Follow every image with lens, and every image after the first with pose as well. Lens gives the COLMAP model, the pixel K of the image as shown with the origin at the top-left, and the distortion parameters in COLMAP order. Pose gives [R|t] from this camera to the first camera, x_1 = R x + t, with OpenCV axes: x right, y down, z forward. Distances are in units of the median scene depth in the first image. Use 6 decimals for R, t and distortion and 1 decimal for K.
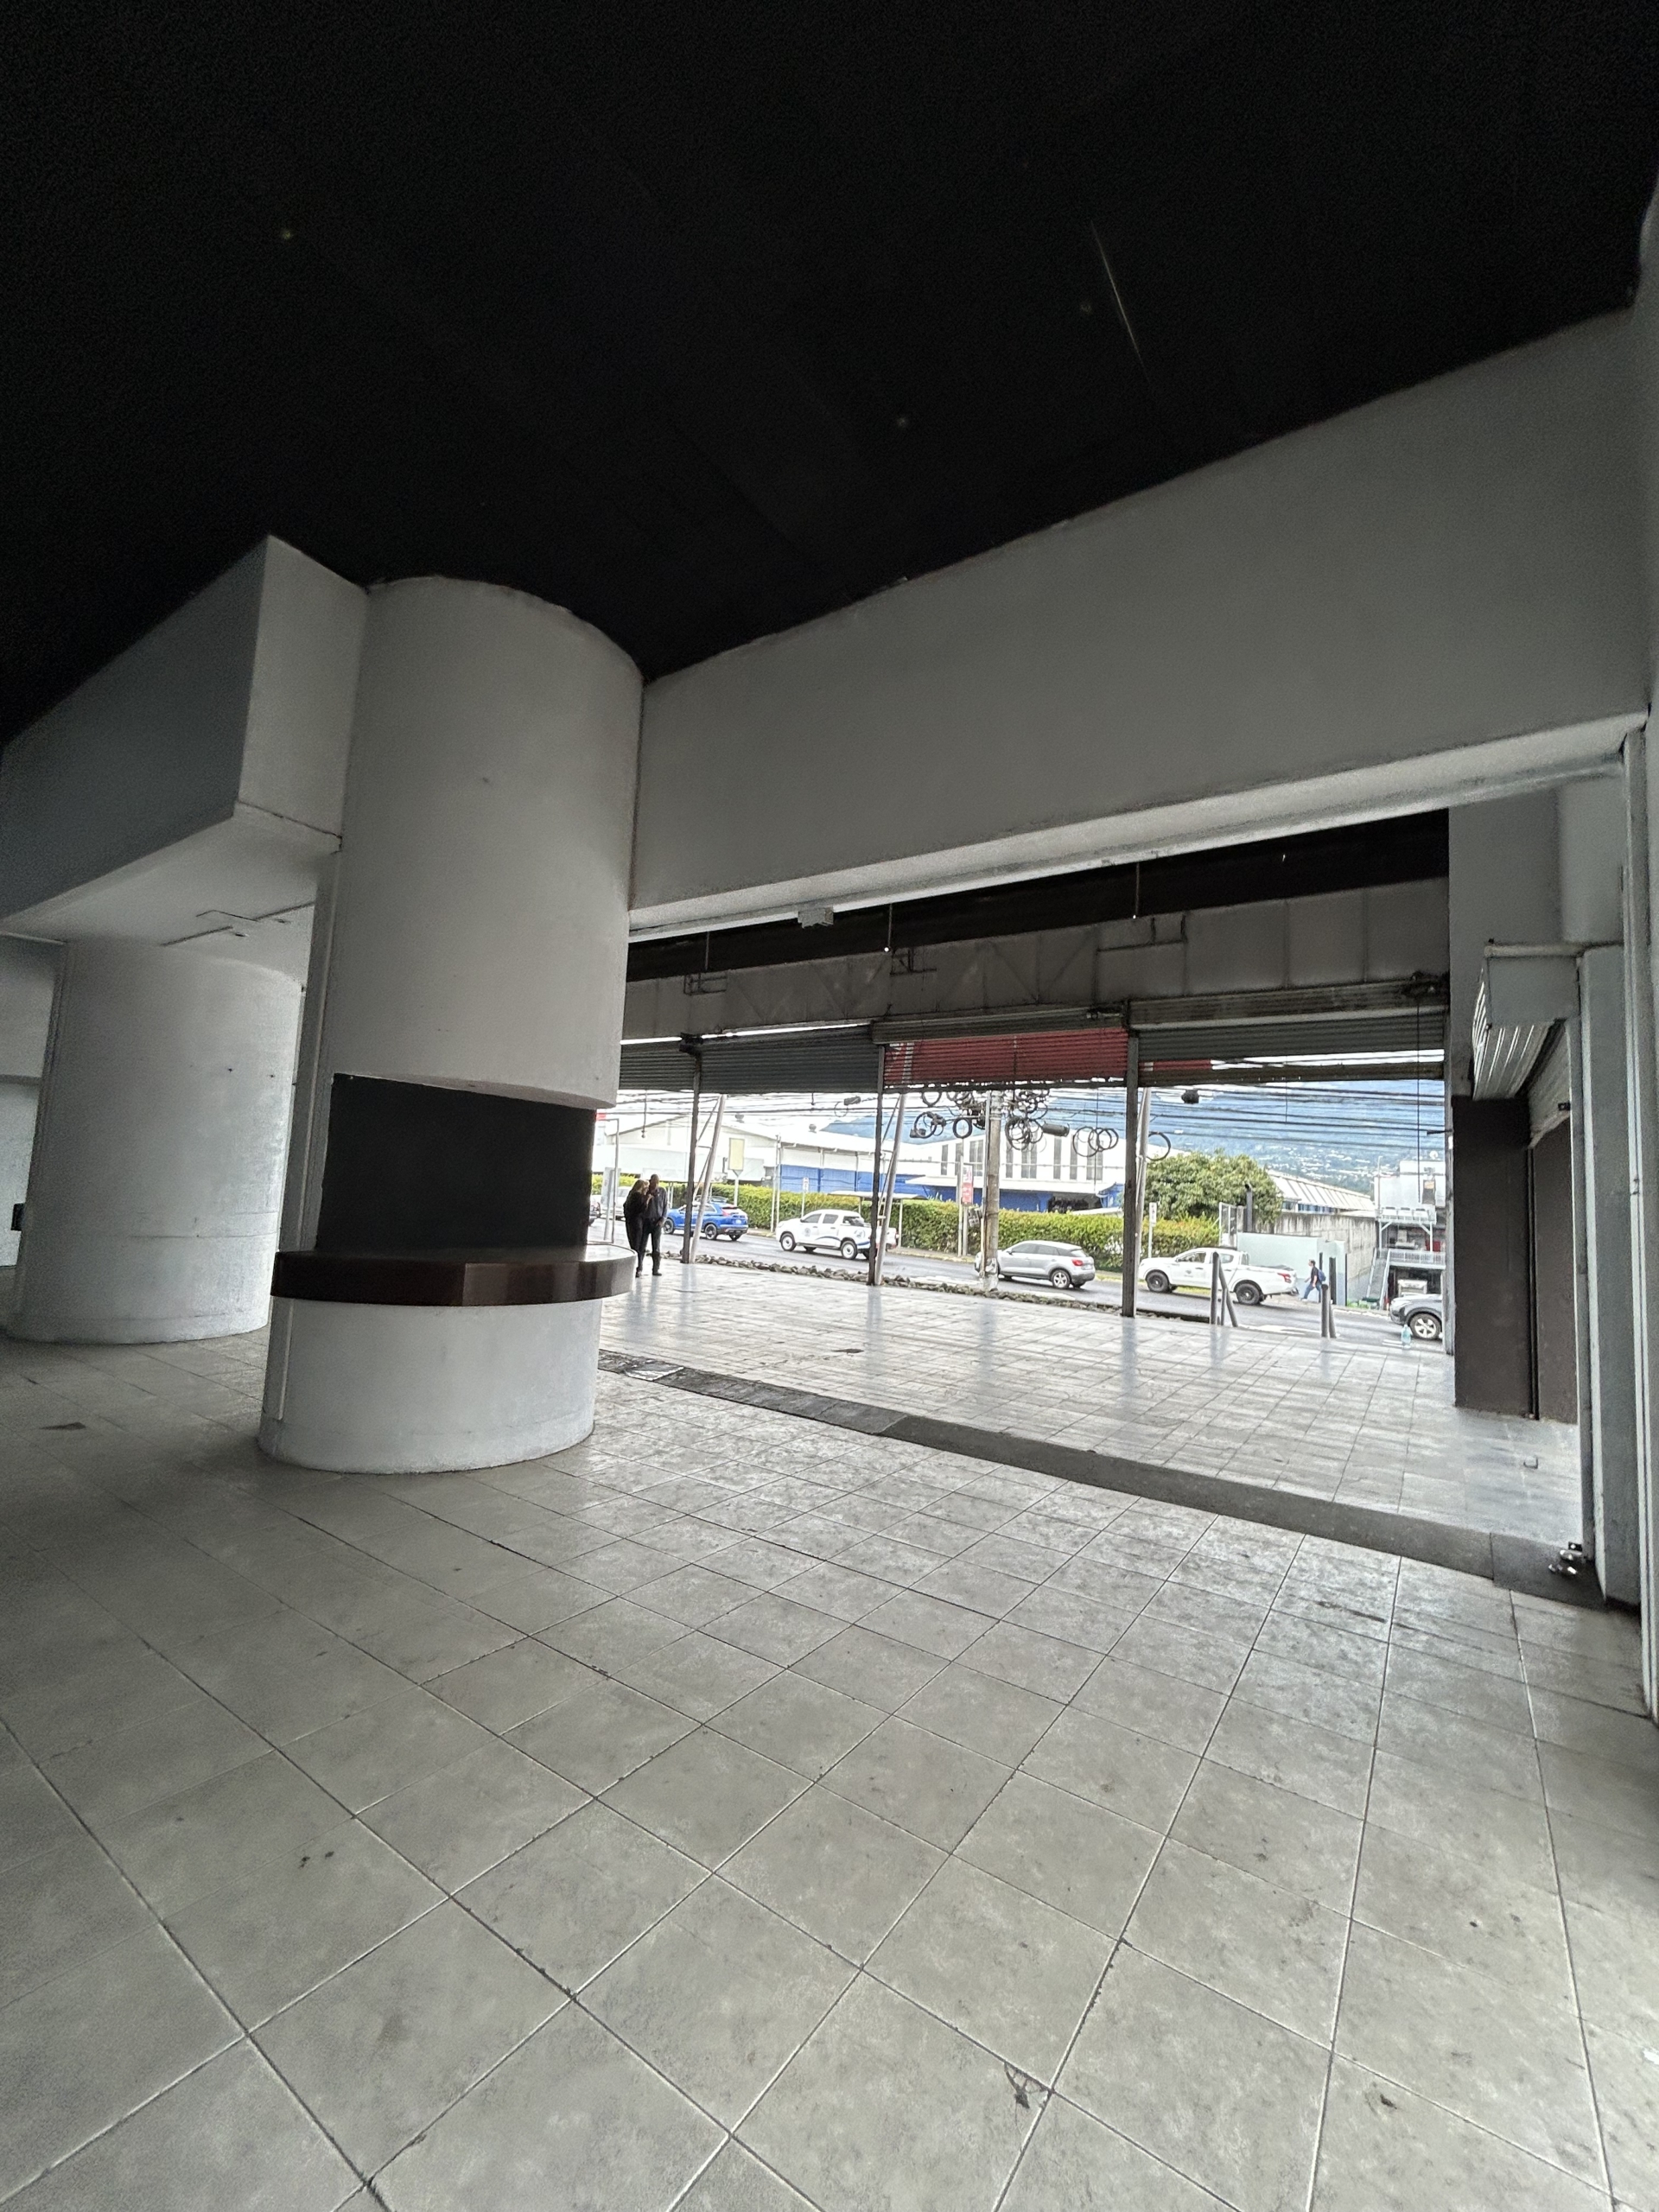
lens RADIAL K [[896.5, 0, 830.2], [0, 896.5, 1113.3], [0, 0, 1]] dist [-0.000869, 0.000723]
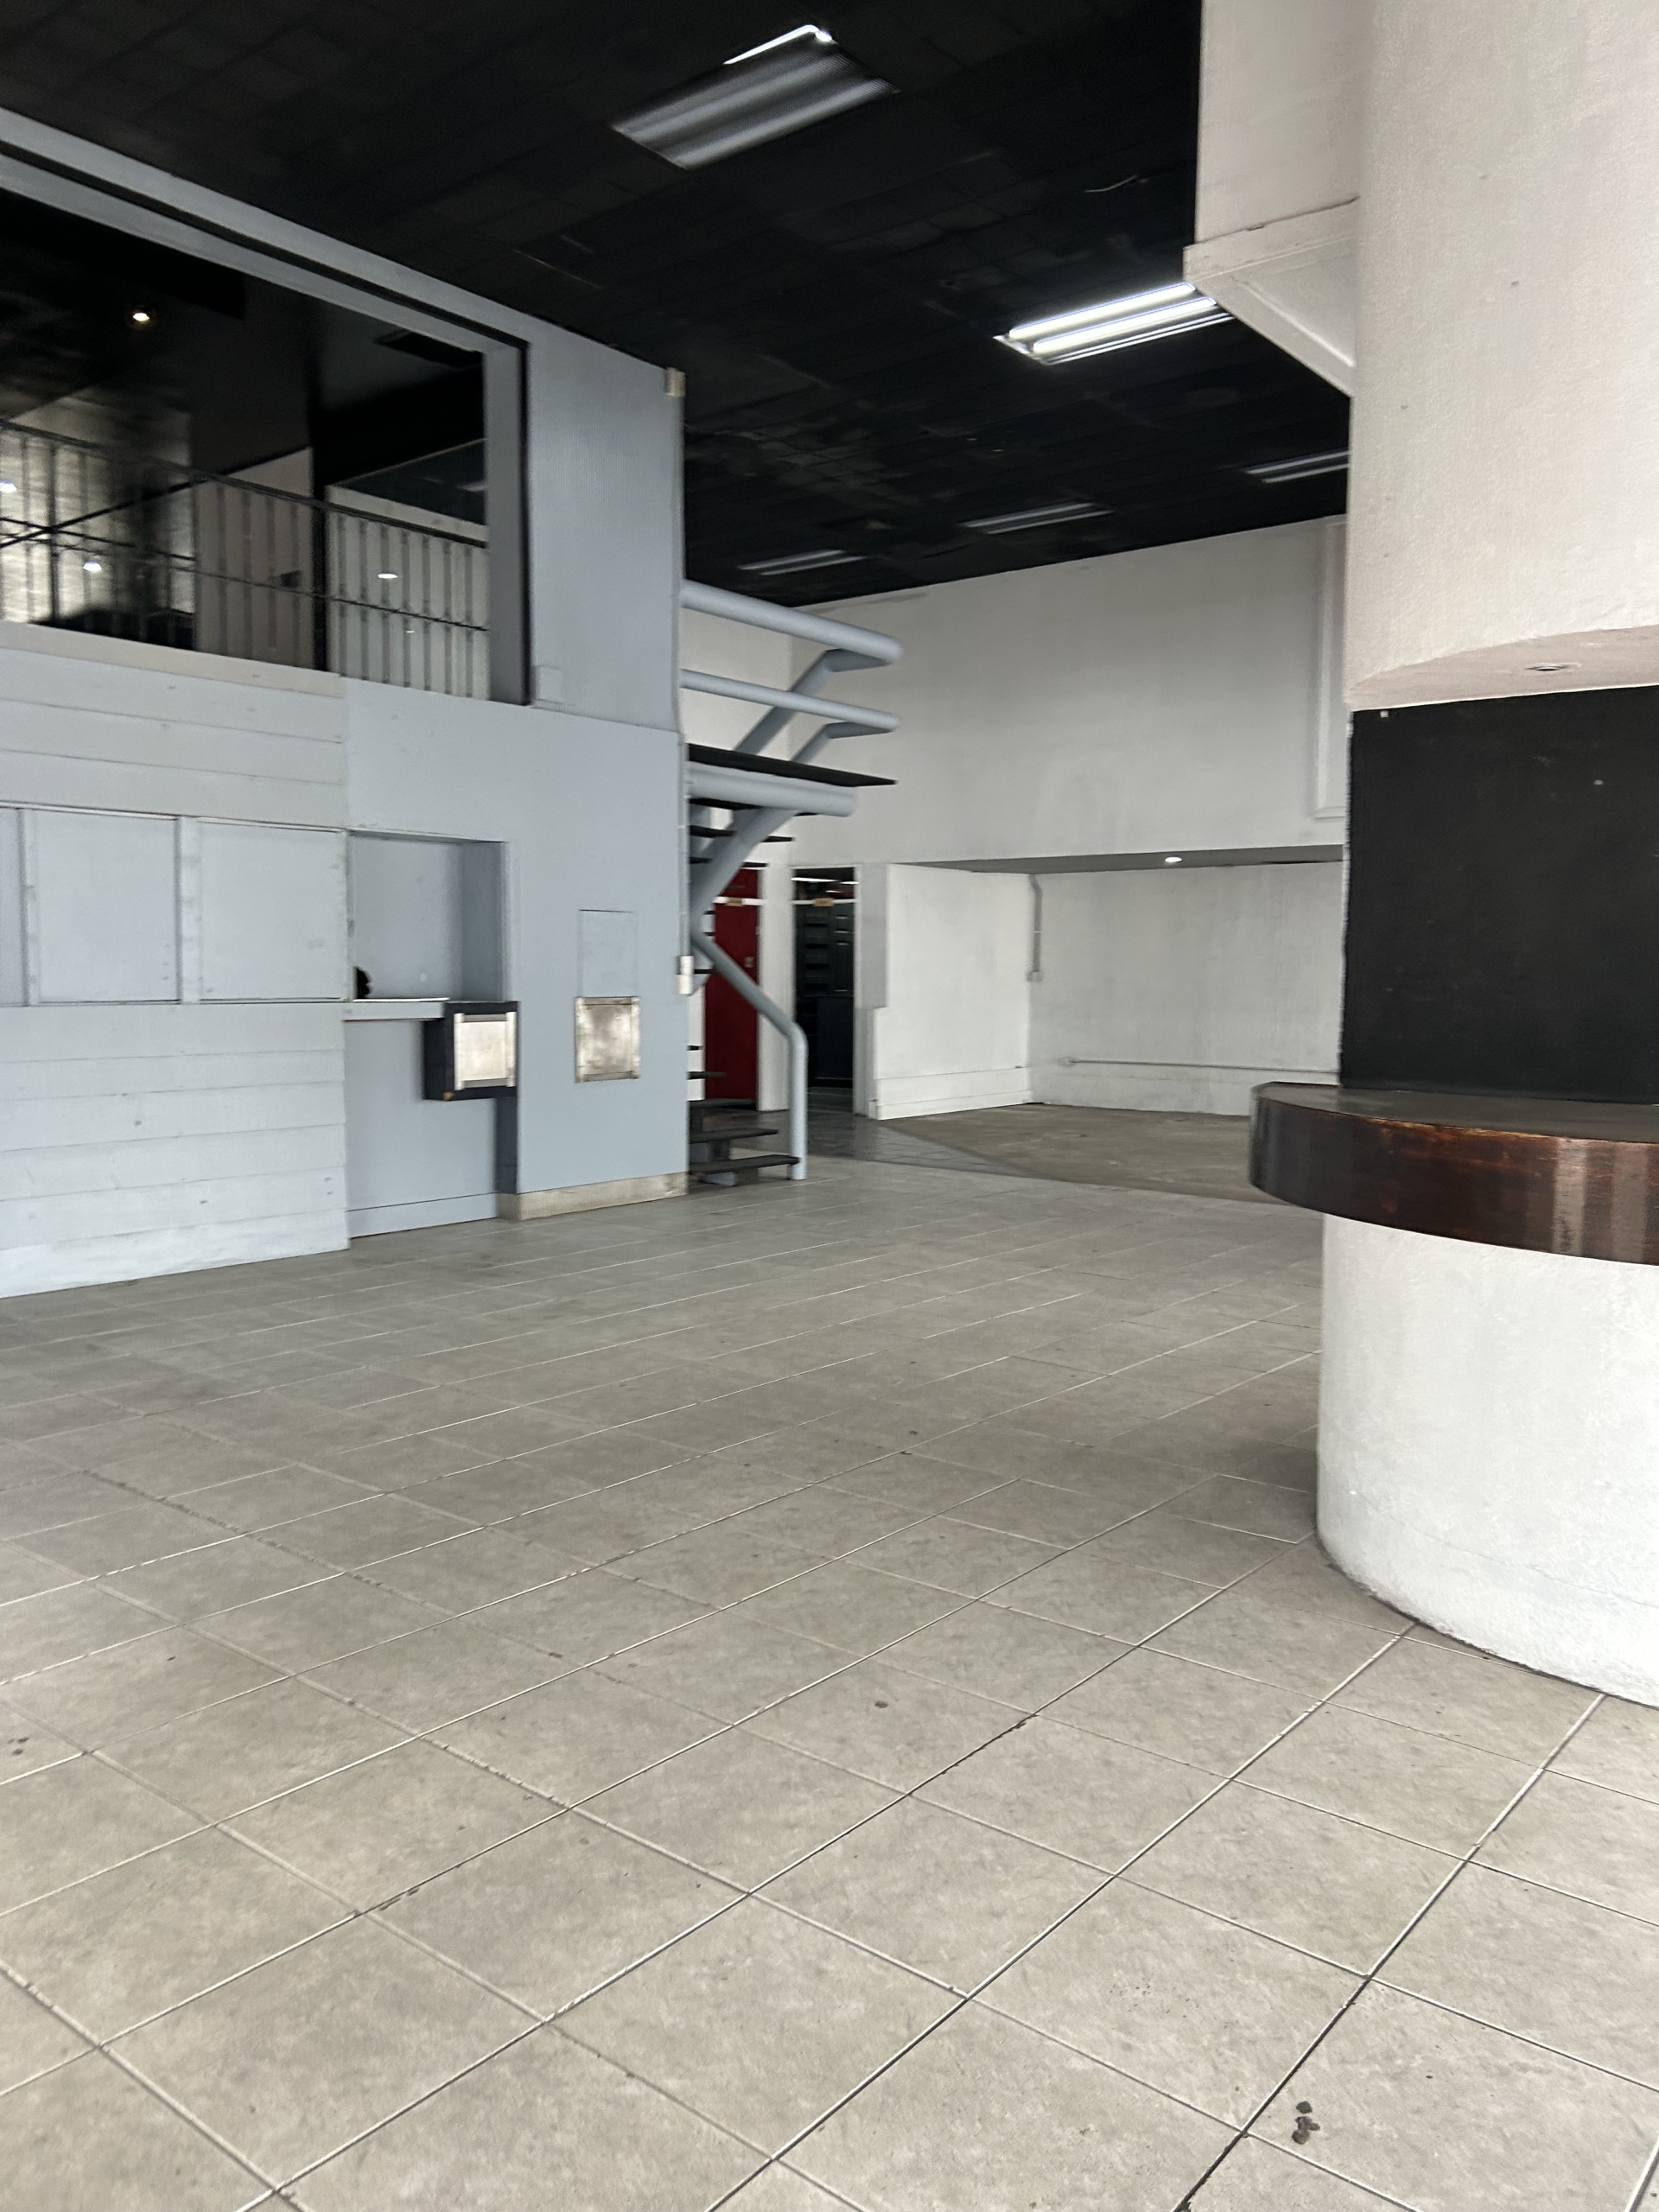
lens RADIAL K [[1660.7, 0, 858.8], [0, 1660.7, 1092.7], [0, 0, 1]] dist [0.036502, -0.039965]
pose [[-0.067265, 0.021881, -0.997495, 0.140642], [0.071903, 0.997266, 0.017027, 0.049235], [0.995141, -0.070578, -0.068654, 0.320206]]
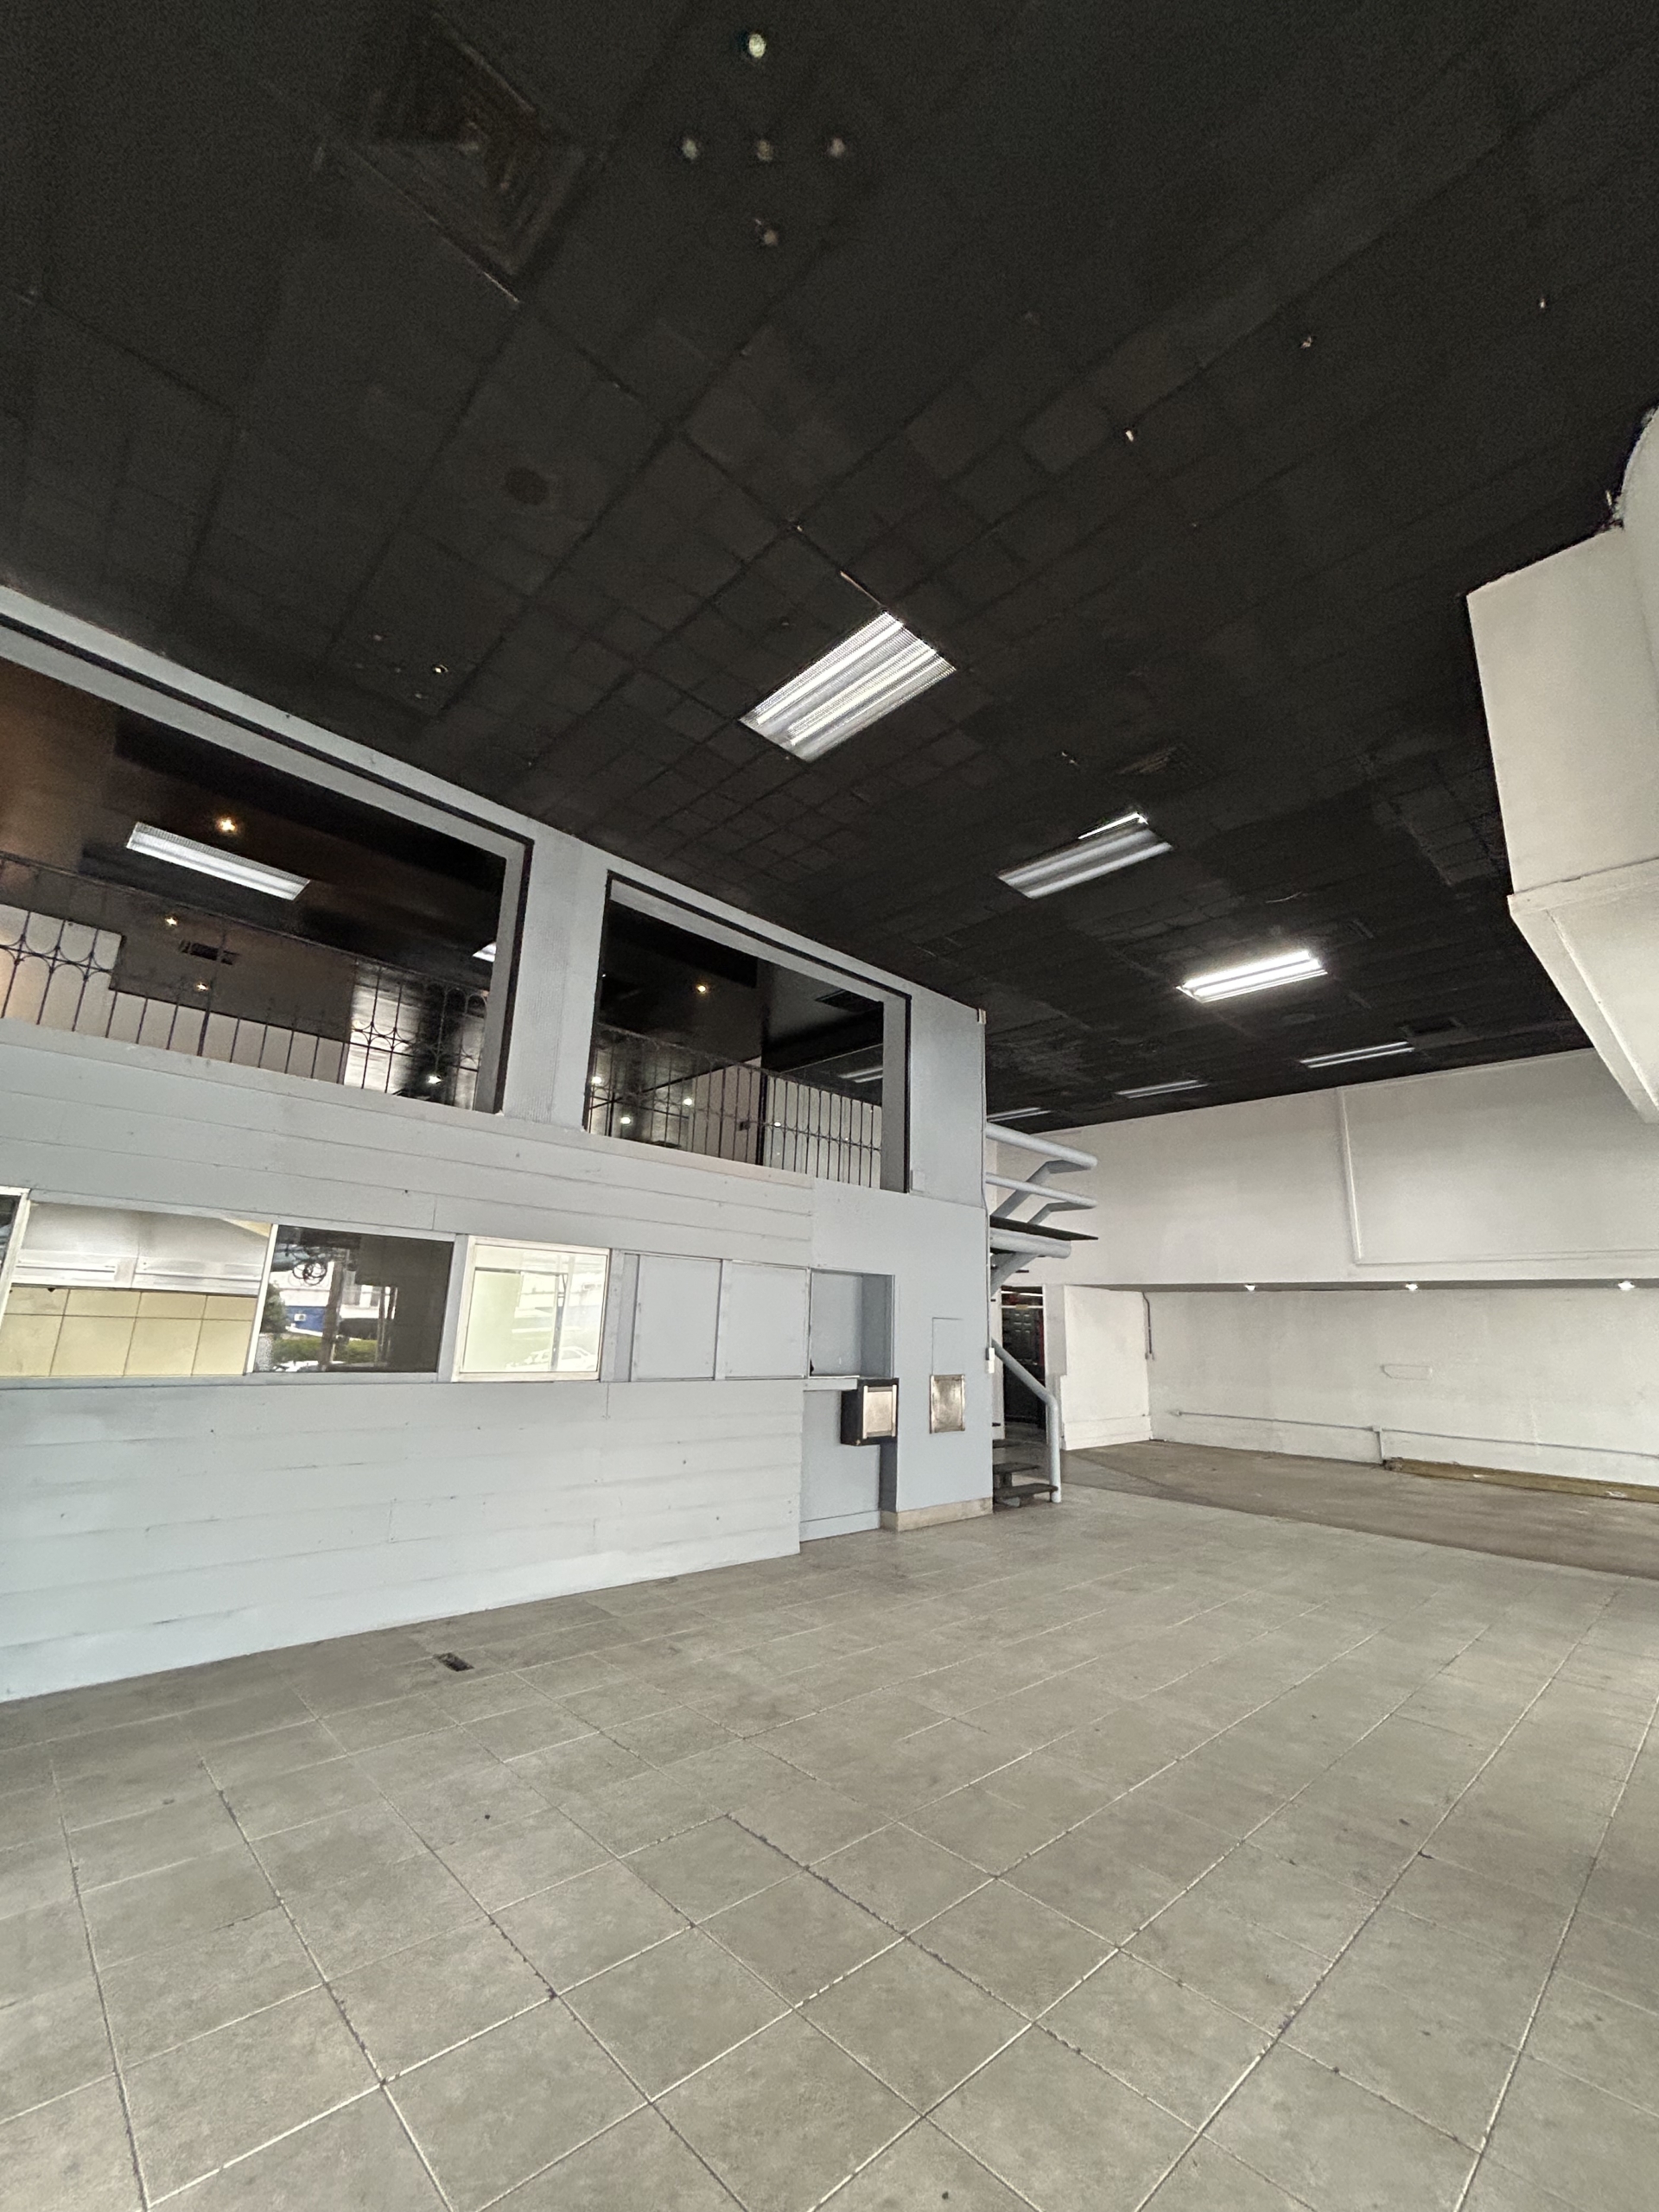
lens RADIAL K [[896.5, 0, 835.6], [0, 896.5, 1111.7], [0, 0, 1]] dist [-0.000869, 0.000723]
pose [[-0.197394, -0.289214, -0.936692, 0.055383], [0.038943, 0.952424, -0.302278, 0.019834], [0.979550, -0.096146, -0.176740, 0.203464]]
